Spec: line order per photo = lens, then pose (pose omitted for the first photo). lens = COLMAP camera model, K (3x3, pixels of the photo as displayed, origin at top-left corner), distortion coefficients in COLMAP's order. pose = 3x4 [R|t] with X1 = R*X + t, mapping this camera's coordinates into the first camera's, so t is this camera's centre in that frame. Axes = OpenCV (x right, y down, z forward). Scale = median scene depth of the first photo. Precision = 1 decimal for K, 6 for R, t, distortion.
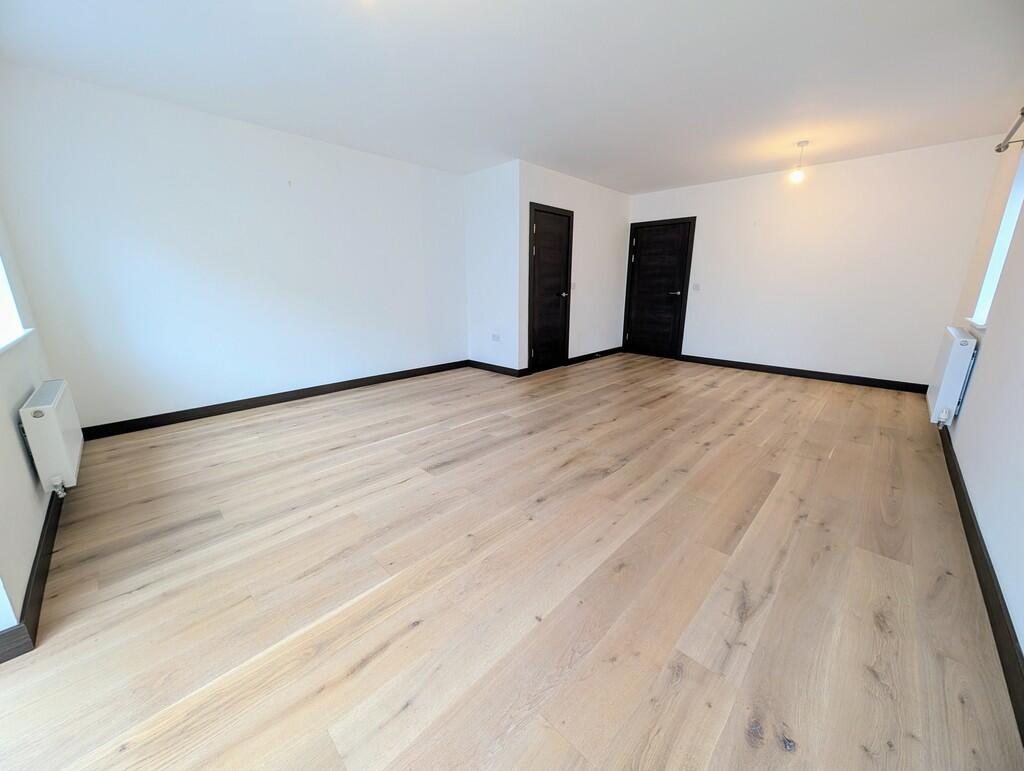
lens RADIAL K [[384.8, 0, 515.0], [0, 384.8, 381.8], [0, 0, 1]] dist [-0.000169, -0.000180]
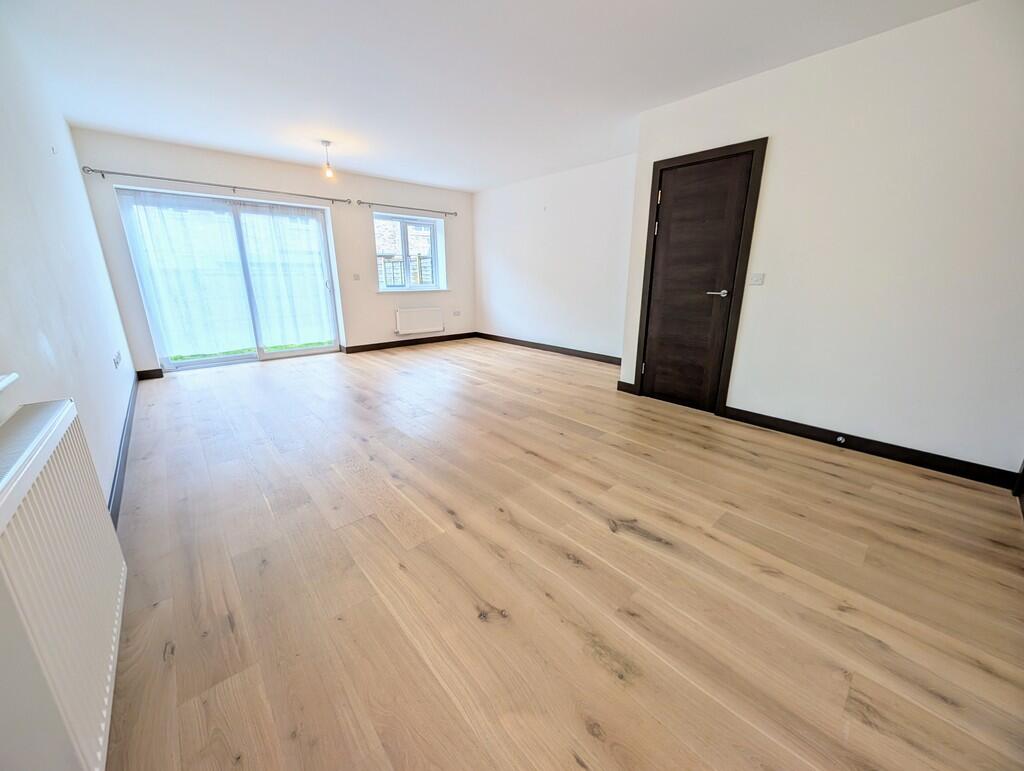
lens RADIAL K [[397.1, 0, 529.8], [0, 397.1, 383.4], [0, 0, 1]] dist [-0.000434, -0.000074]
pose [[-0.067404, 0.263532, -0.962293, 0.962976], [-0.246158, 0.930279, 0.272007, -0.240513], [0.966883, 0.255211, 0.002166, 0.937996]]
